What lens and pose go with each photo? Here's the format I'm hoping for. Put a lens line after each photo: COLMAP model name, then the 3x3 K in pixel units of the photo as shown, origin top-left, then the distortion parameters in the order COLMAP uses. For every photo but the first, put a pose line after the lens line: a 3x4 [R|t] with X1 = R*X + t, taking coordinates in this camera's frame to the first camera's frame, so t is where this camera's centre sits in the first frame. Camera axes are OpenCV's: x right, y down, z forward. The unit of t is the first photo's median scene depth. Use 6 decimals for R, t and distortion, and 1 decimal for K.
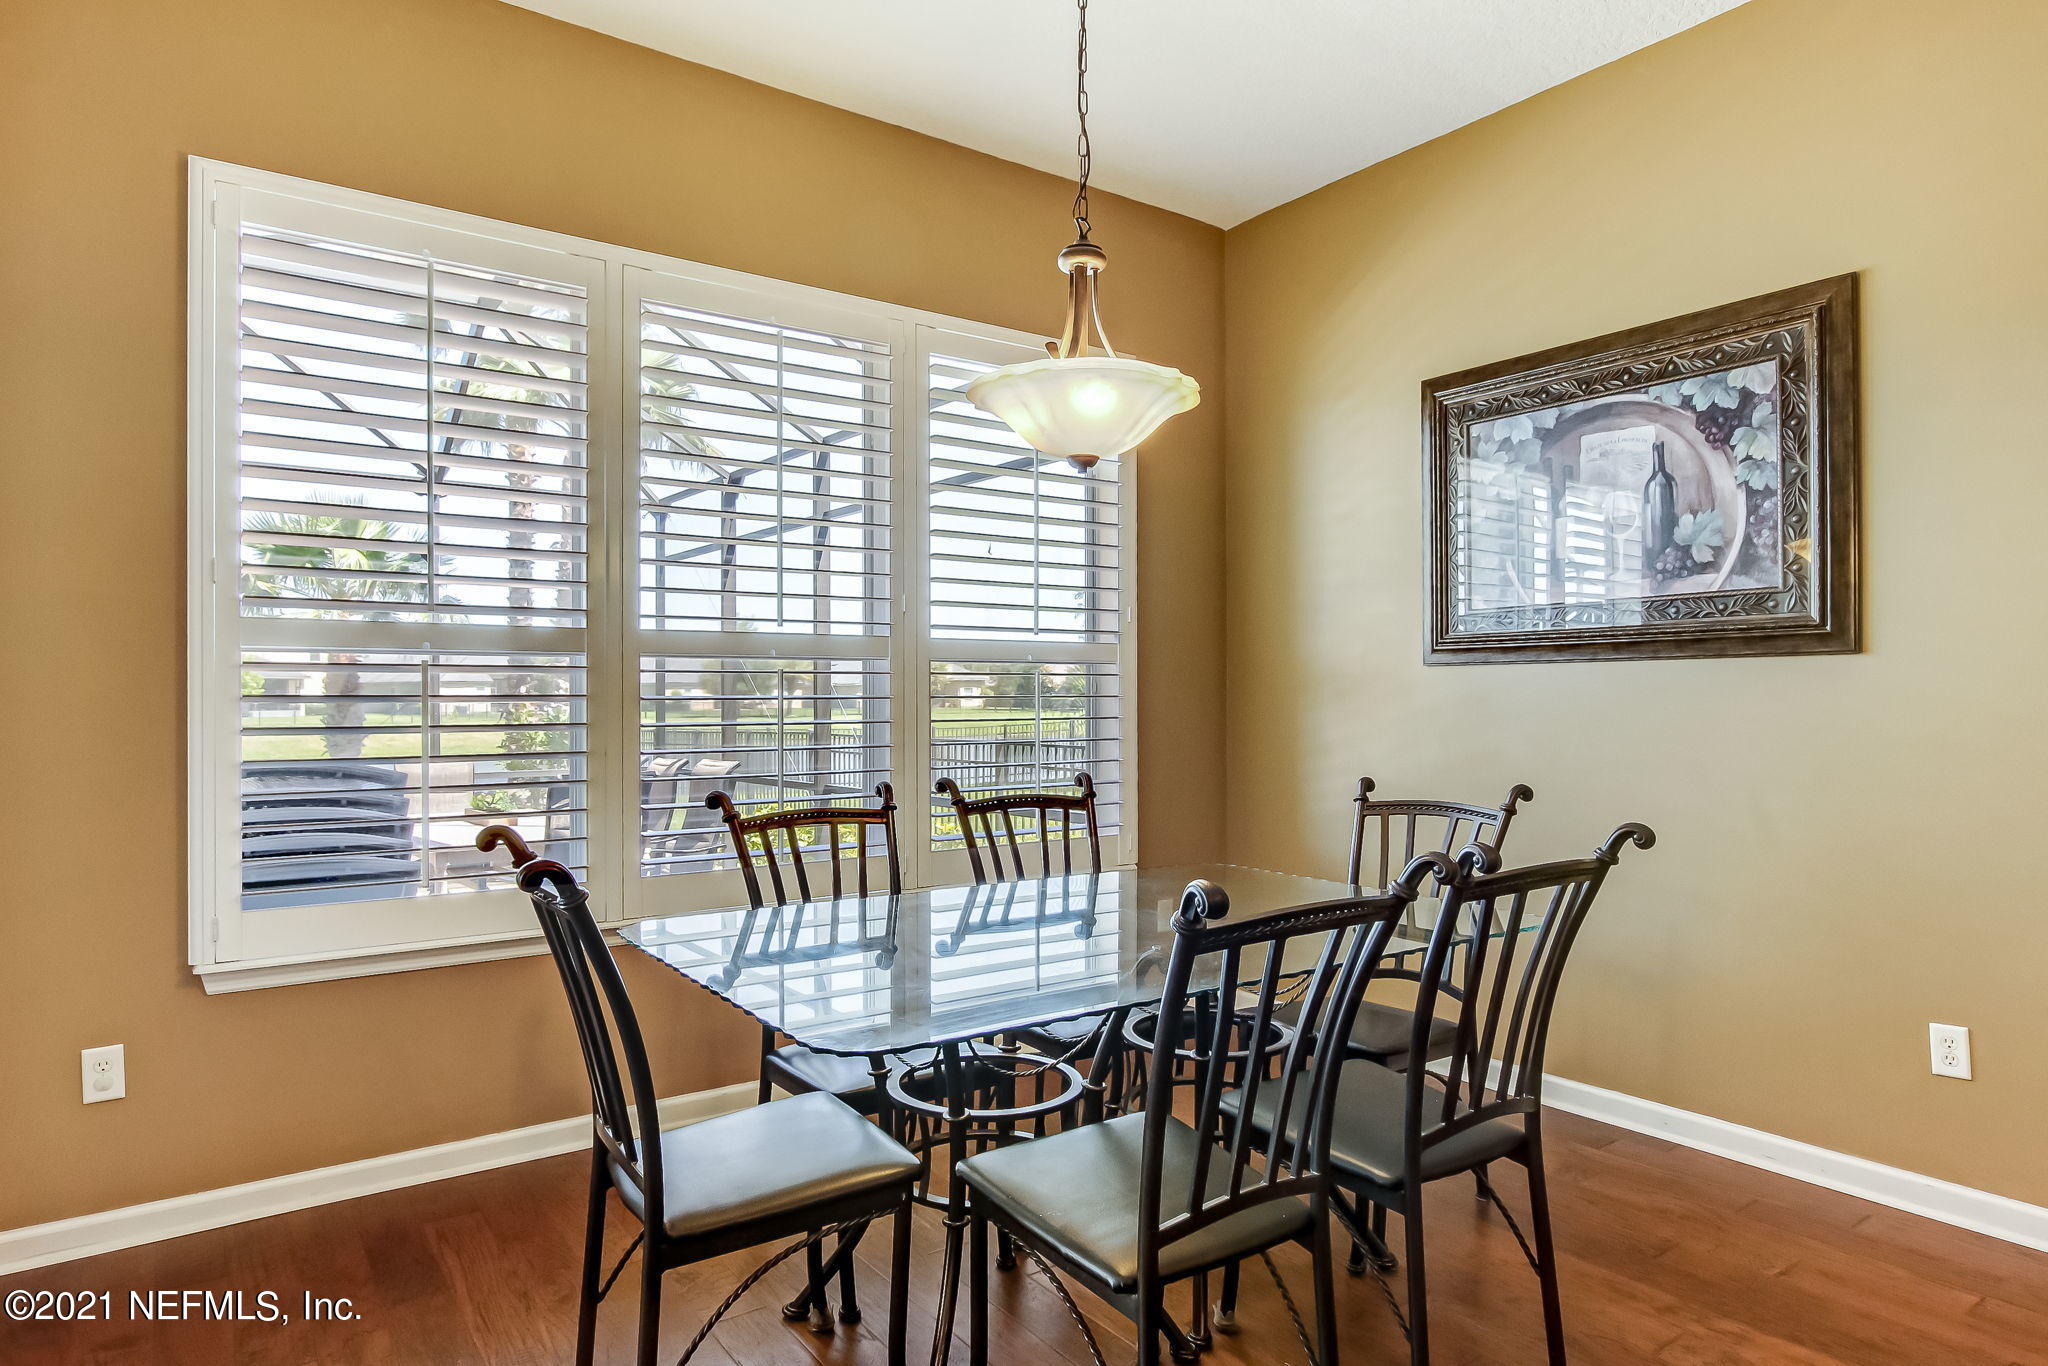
lens RADIAL K [[1158.8, 0, 1026.9], [0, 1158.8, 687.0], [0, 0, 1]] dist [-0.007214, -0.000895]
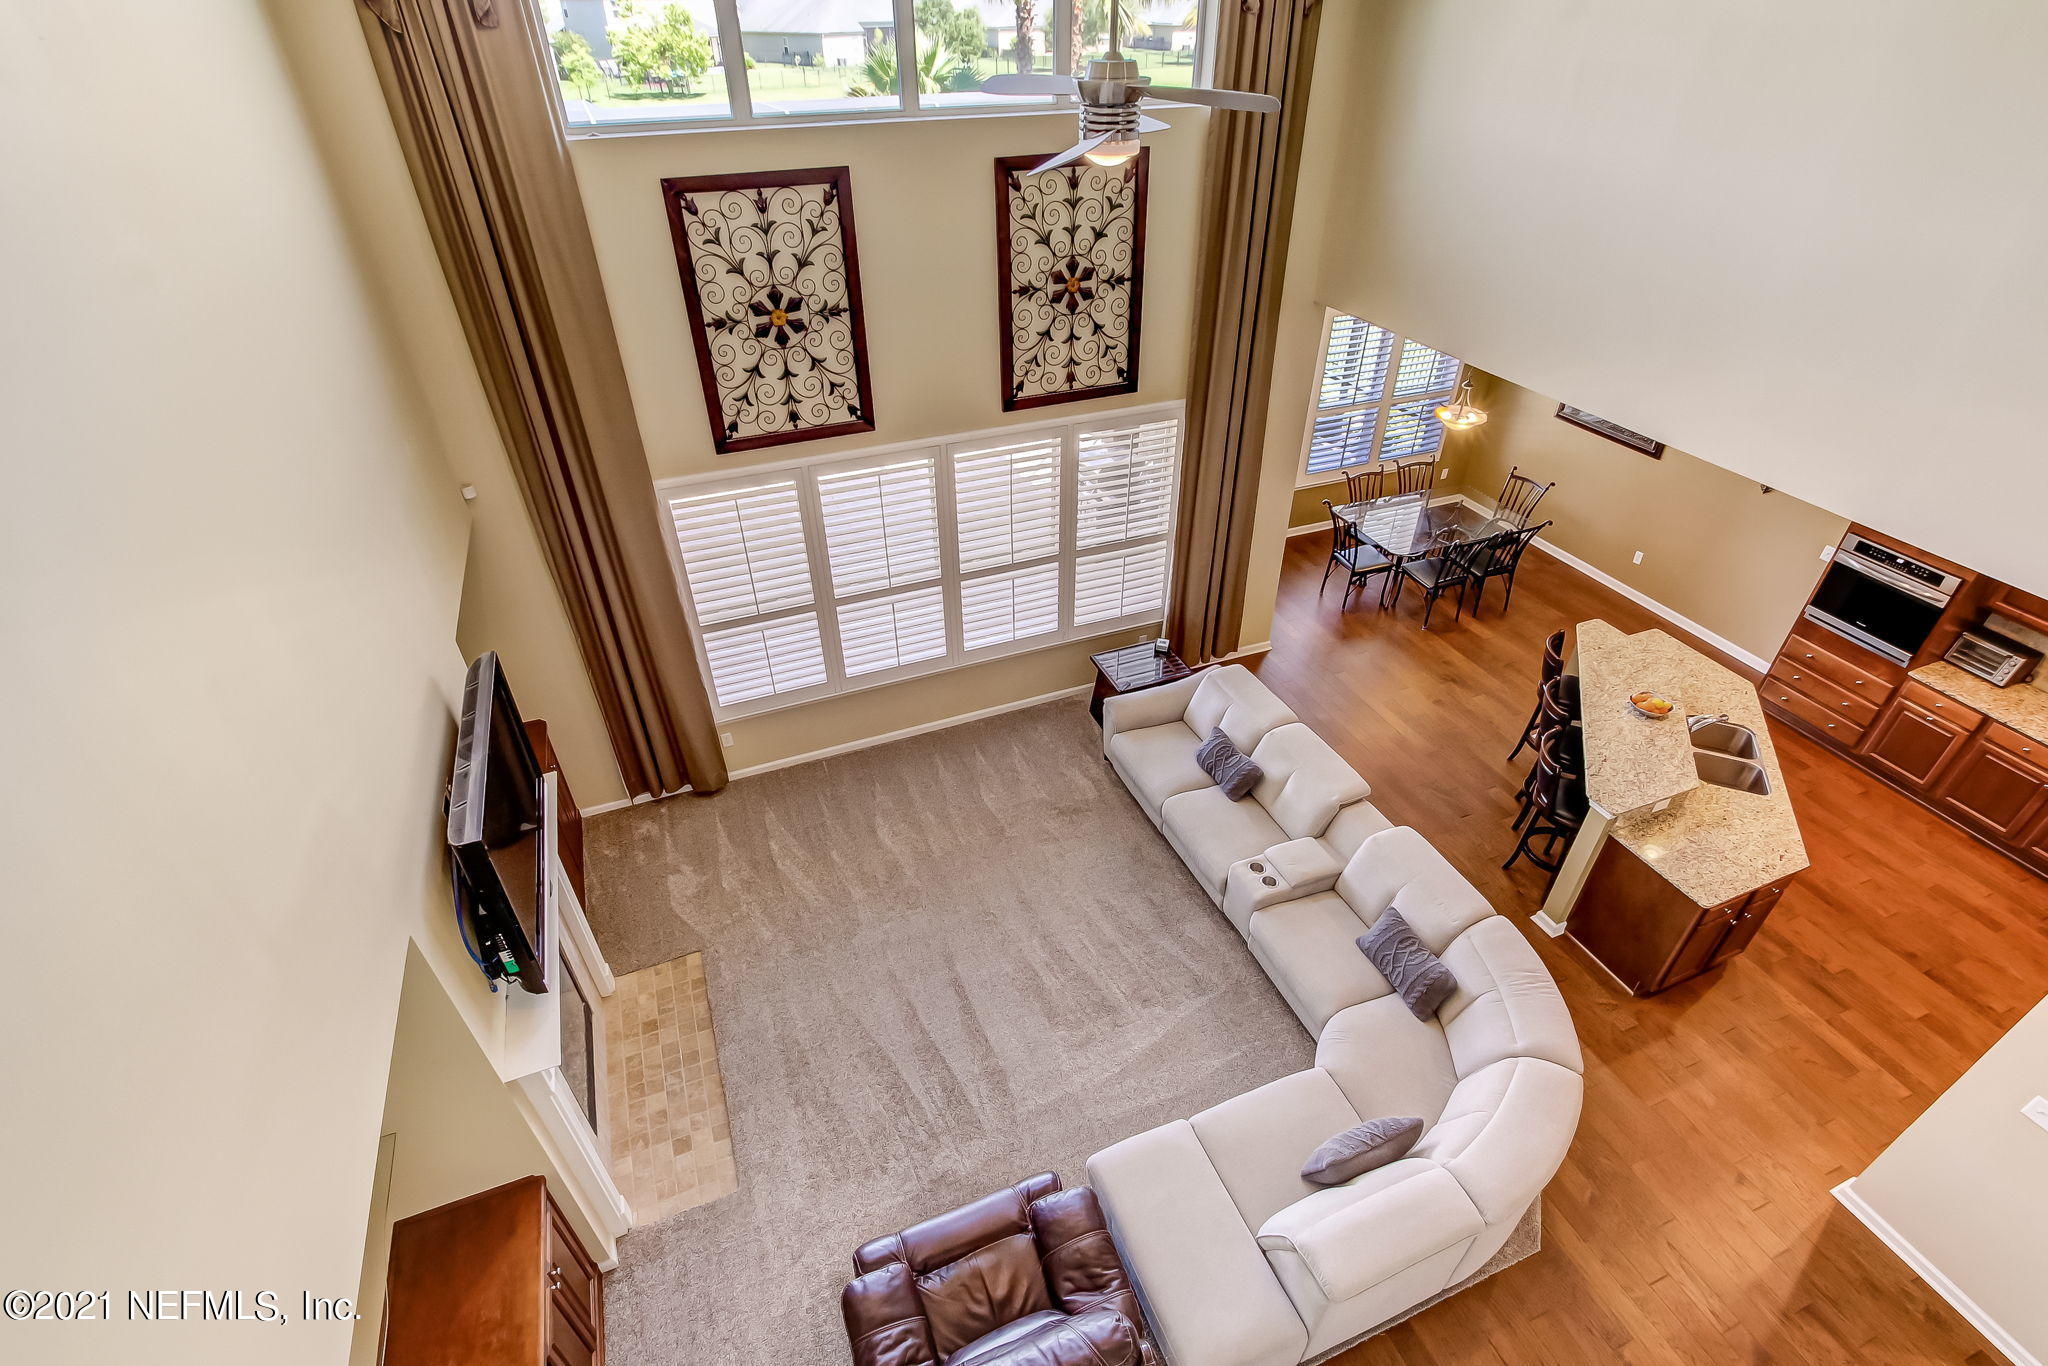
lens RADIAL K [[960.5, 0, 1023.3], [0, 960.5, 702.8], [0, 0, 1]] dist [-0.011133, -0.001741]
pose [[0.970813, 0.139276, -0.195255, -0.558097], [0.008224, 0.794302, 0.607468, -1.271736], [0.239696, -0.591344, 0.769973, -2.296301]]
